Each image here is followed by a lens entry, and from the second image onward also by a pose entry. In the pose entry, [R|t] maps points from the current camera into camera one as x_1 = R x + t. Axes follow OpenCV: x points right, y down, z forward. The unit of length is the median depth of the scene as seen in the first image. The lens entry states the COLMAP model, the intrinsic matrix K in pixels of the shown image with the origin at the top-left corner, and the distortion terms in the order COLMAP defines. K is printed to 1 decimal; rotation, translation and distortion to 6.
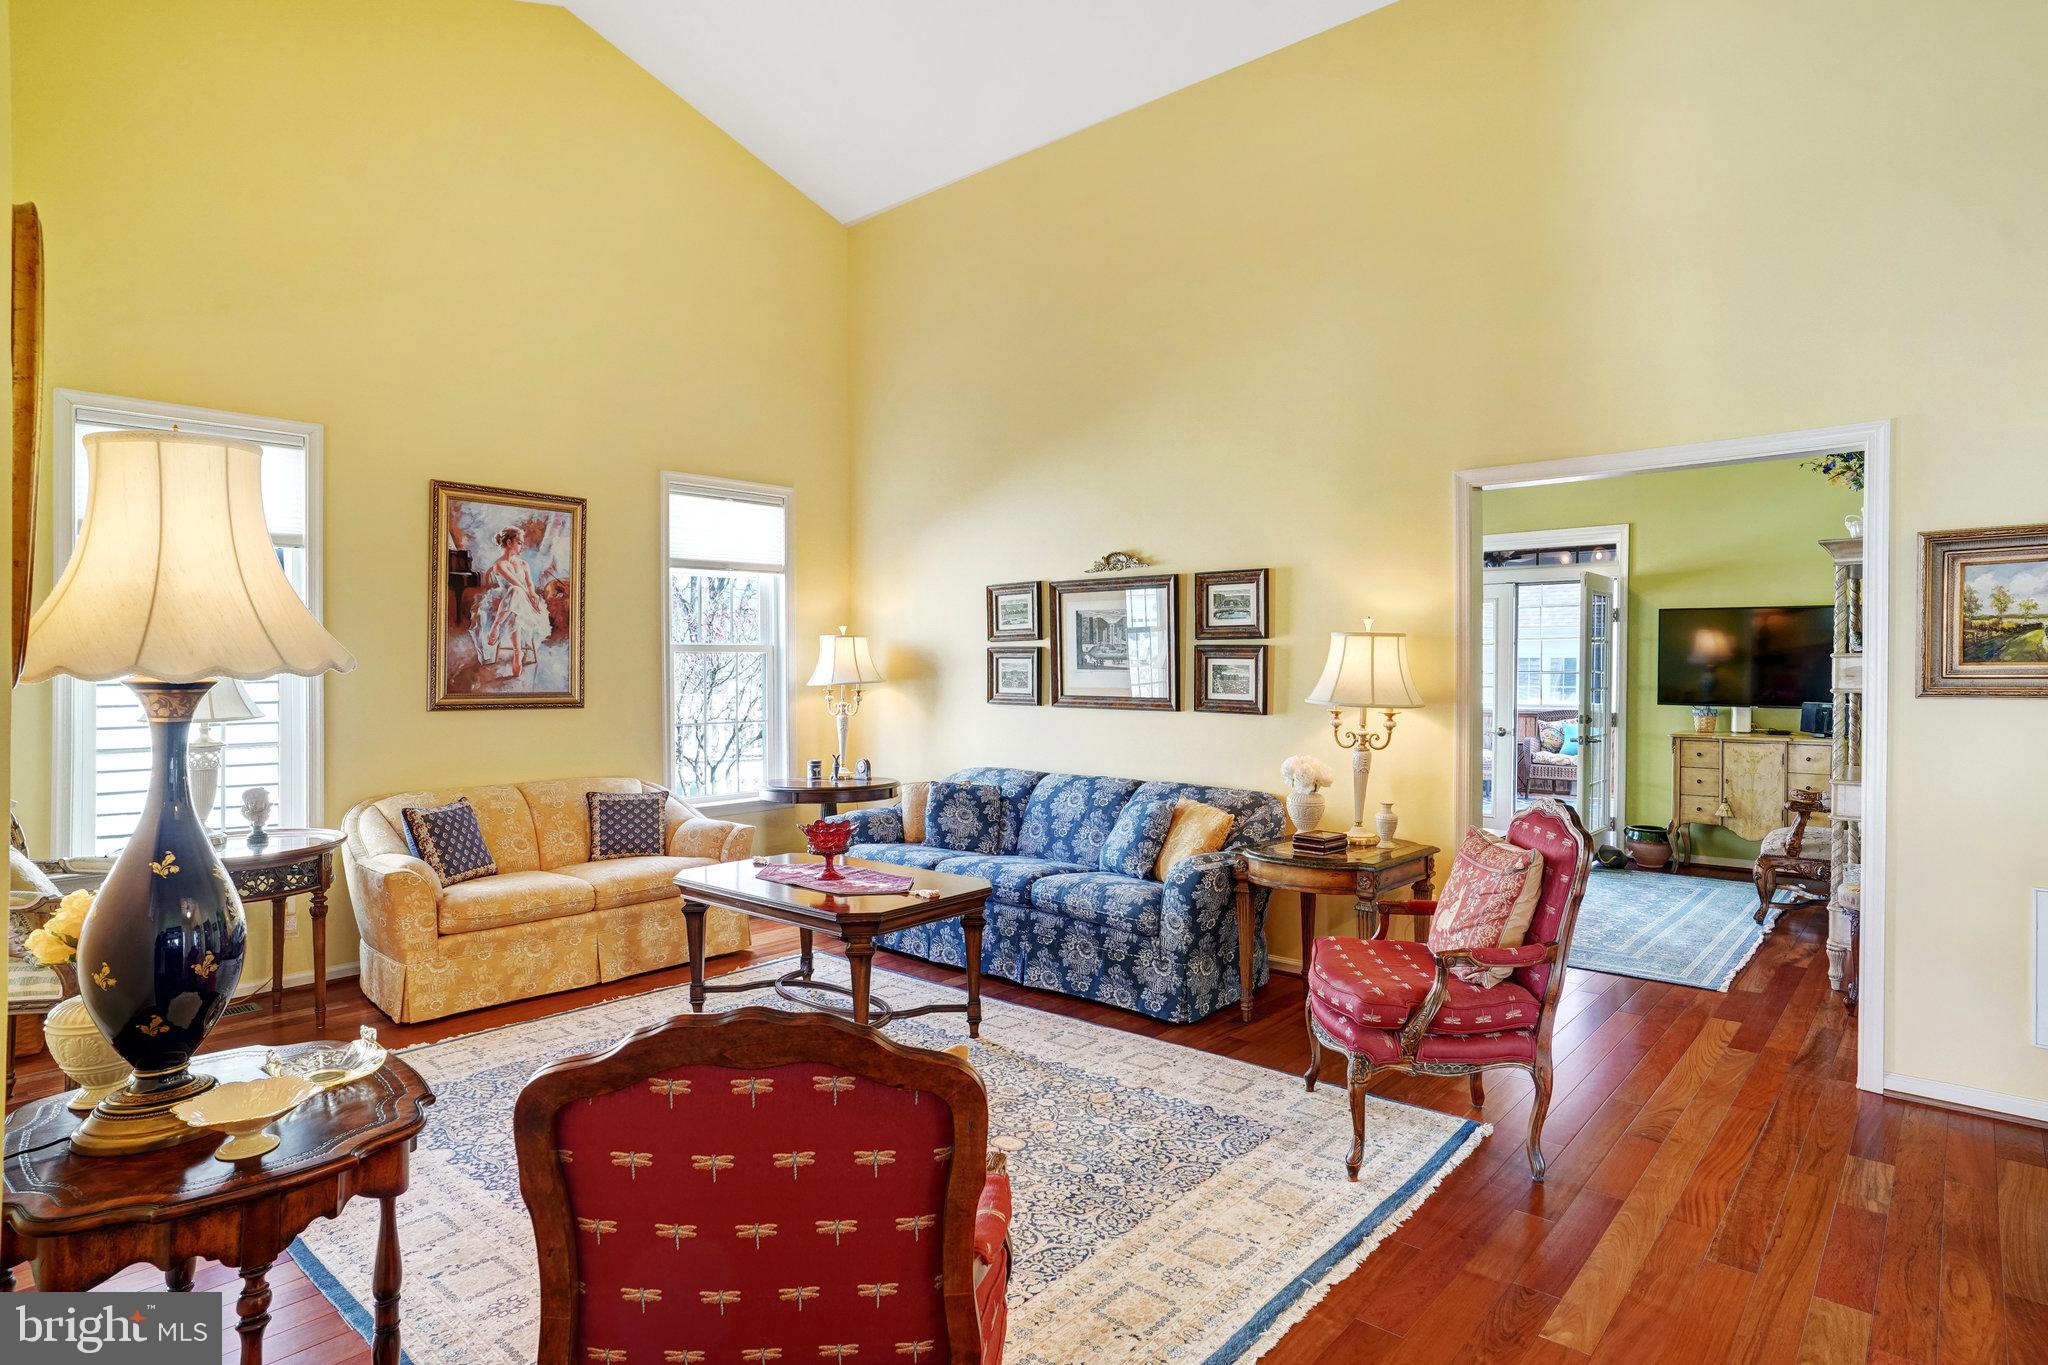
lens RADIAL K [[1098.4, 0, 1016.8], [0, 1098.4, 705.2], [0, 0, 1]] dist [0.001090, 0.001260]
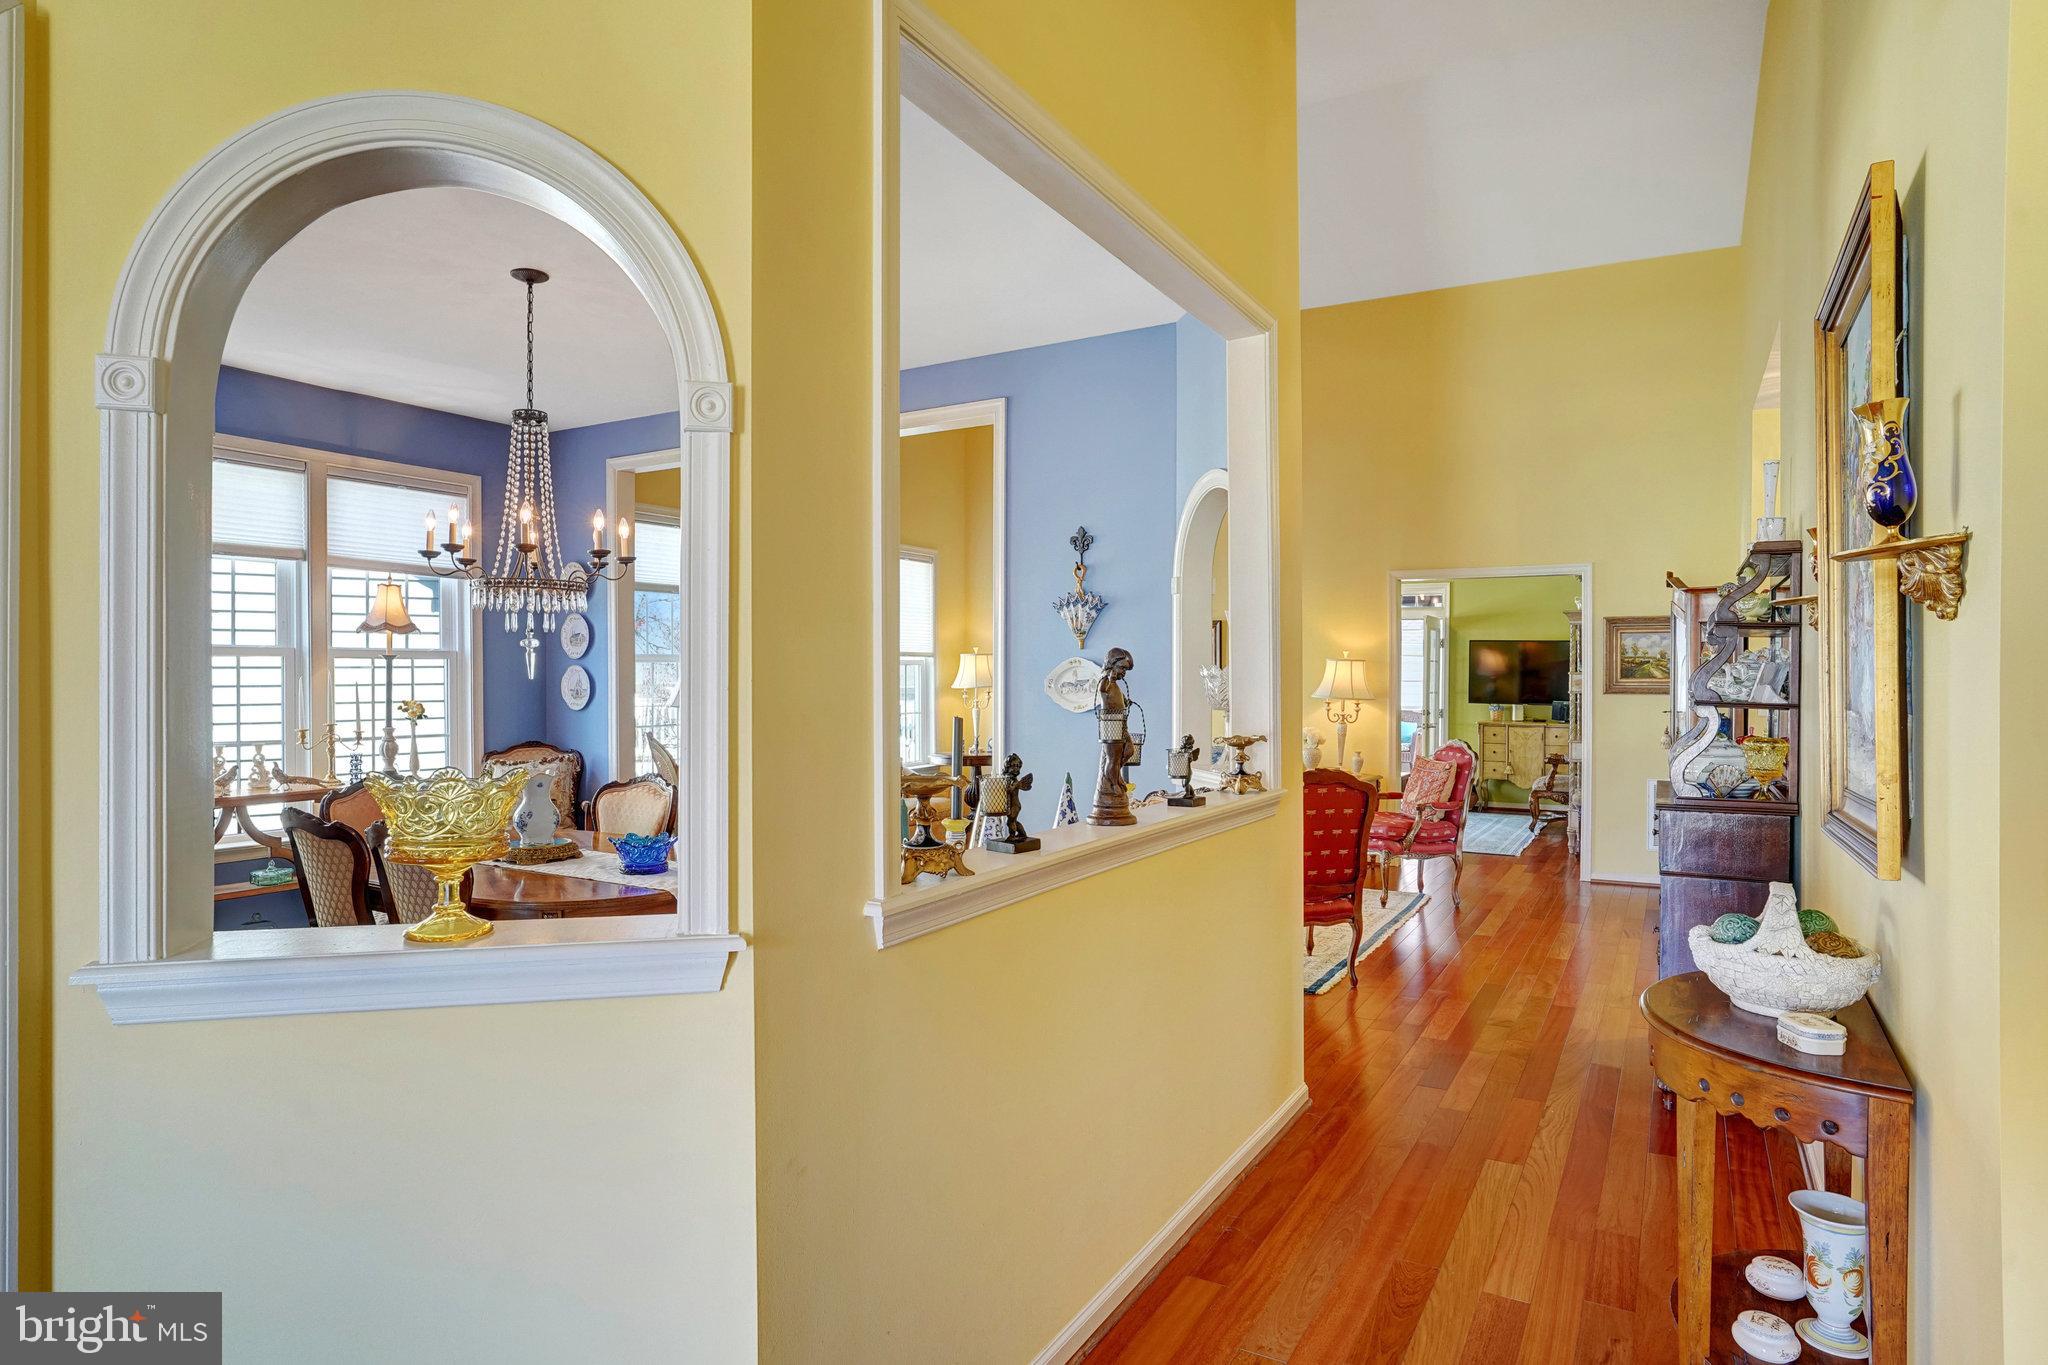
lens RADIAL K [[1210.7, 0, 1024.0], [0, 1210.7, 682.5], [0, 0, 1]] dist [-0.021343, 0.000391]
pose [[0.977183, 0.007082, 0.212282, -0.574498], [-0.001639, 0.999666, -0.025808, 0.023785], [-0.212394, 0.024872, 0.976868, -0.773326]]
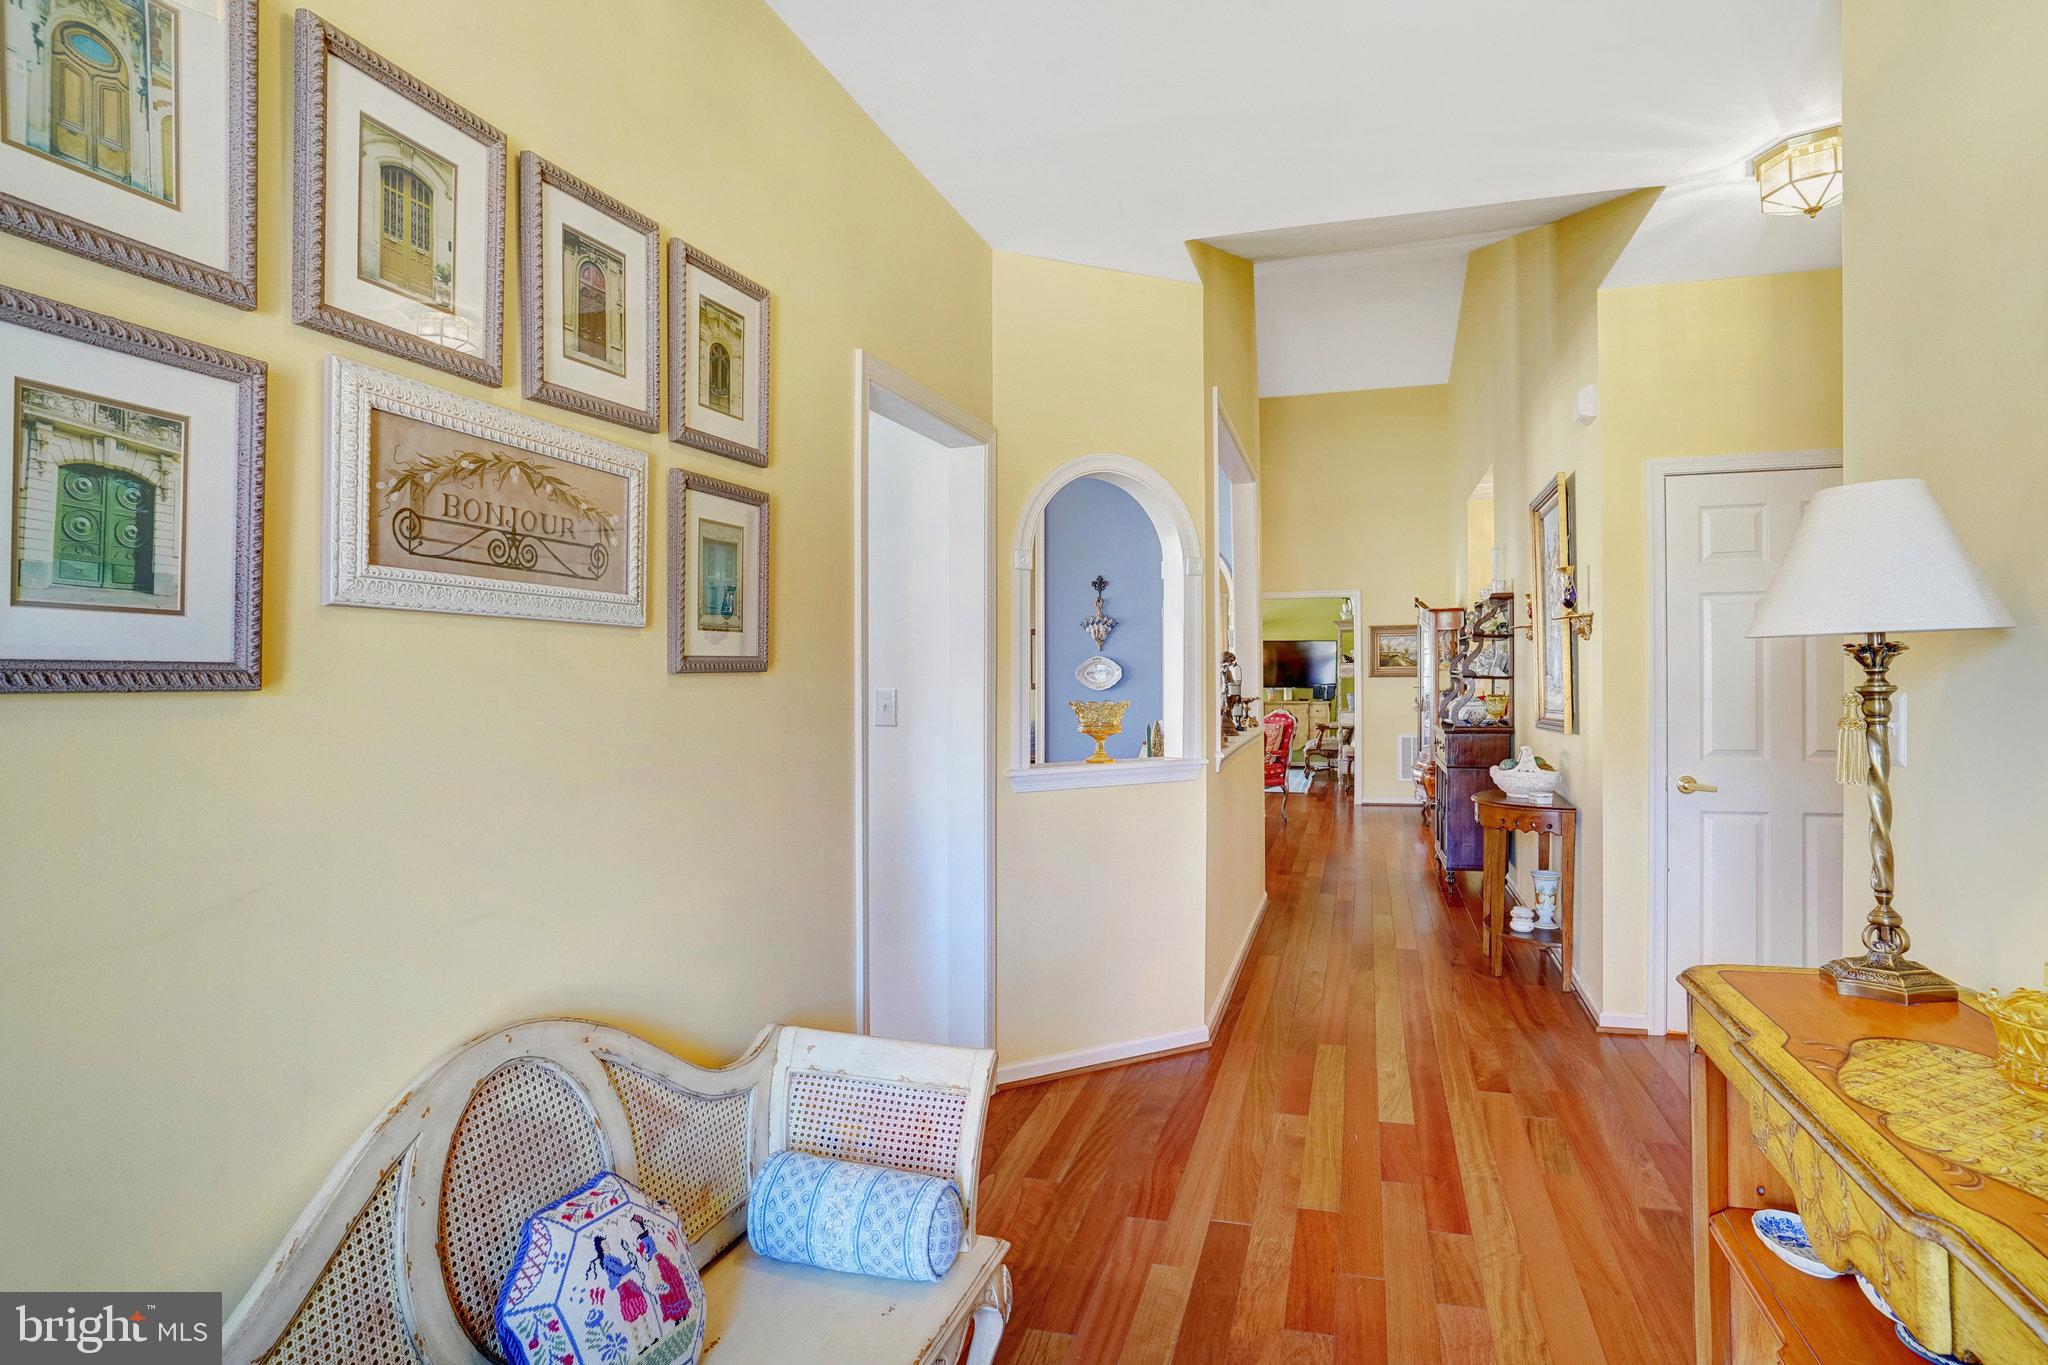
lens RADIAL K [[1133.8, 0, 1024.0], [0, 1133.8, 682.5], [0, 0, 1]] dist [0.000143, 0.000214]
pose [[0.912161, -0.007584, 0.409762, -1.052763], [0.017716, 0.999624, -0.020936, 0.042670], [-0.409449, 0.026356, 0.911952, -1.159521]]
